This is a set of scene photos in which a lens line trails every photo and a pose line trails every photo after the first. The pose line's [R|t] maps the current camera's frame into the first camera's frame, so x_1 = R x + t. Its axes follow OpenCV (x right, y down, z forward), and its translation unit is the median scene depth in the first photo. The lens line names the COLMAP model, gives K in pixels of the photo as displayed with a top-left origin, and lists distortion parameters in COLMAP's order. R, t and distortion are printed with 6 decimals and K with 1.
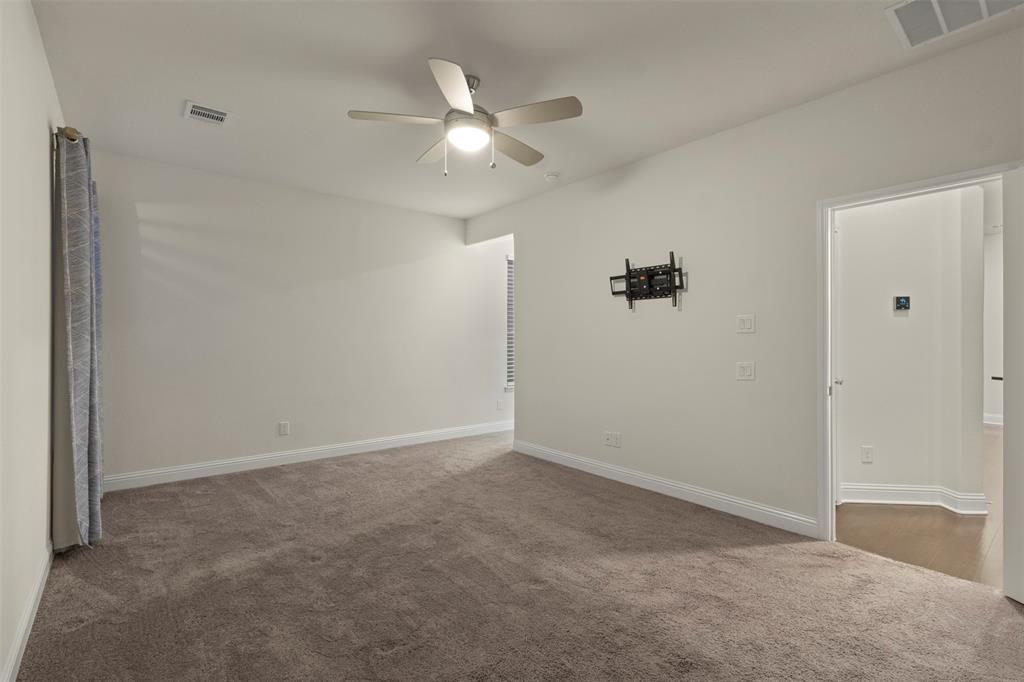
lens RADIAL K [[473.3, 0, 507.8], [0, 473.3, 340.5], [0, 0, 1]] dist [0.000495, 0.000120]
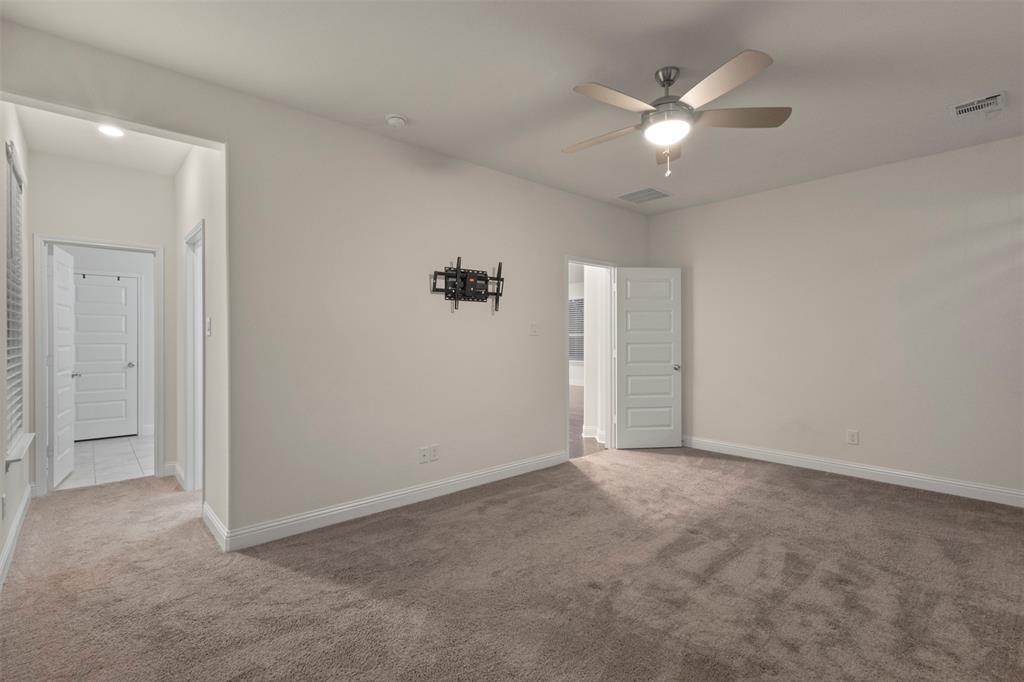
lens RADIAL K [[473.3, 0, 507.8], [0, 473.3, 340.5], [0, 0, 1]] dist [0.000495, 0.000120]
pose [[-0.044394, -0.003186, 0.999009, -0.744400], [0.010861, 0.999934, 0.003672, -0.005836], [-0.998955, 0.011013, -0.044356, 0.983917]]
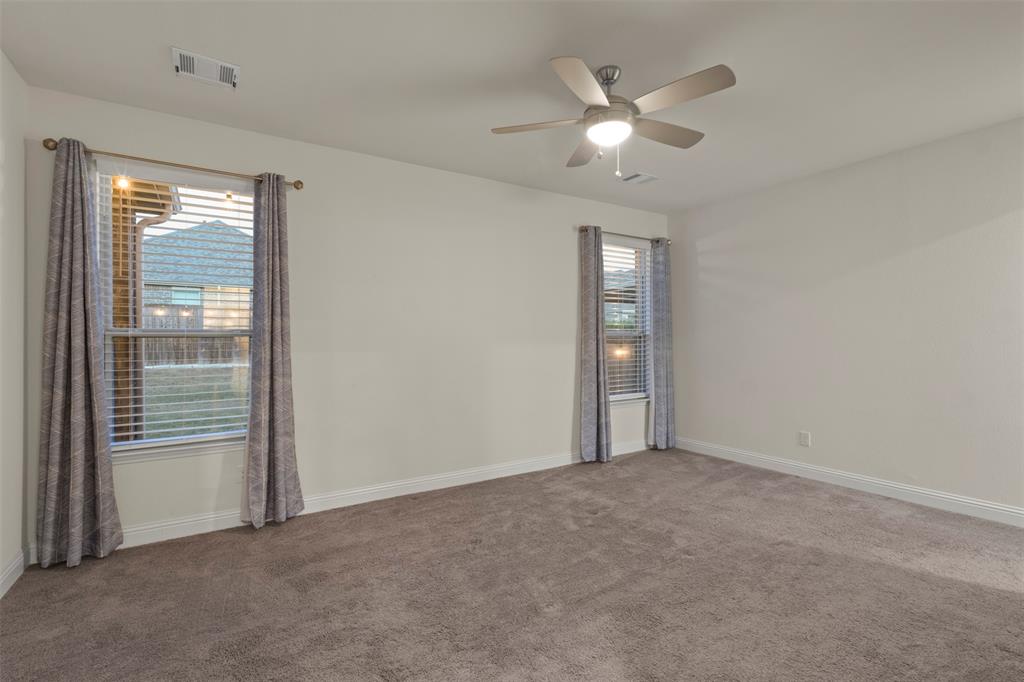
lens RADIAL K [[473.3, 0, 507.8], [0, 473.3, 340.5], [0, 0, 1]] dist [0.000495, 0.000120]
pose [[-0.111035, 0.005630, -0.993801, 0.637474], [-0.001942, 0.999981, 0.005882, -0.015284], [0.993815, 0.002583, -0.111022, 0.637990]]
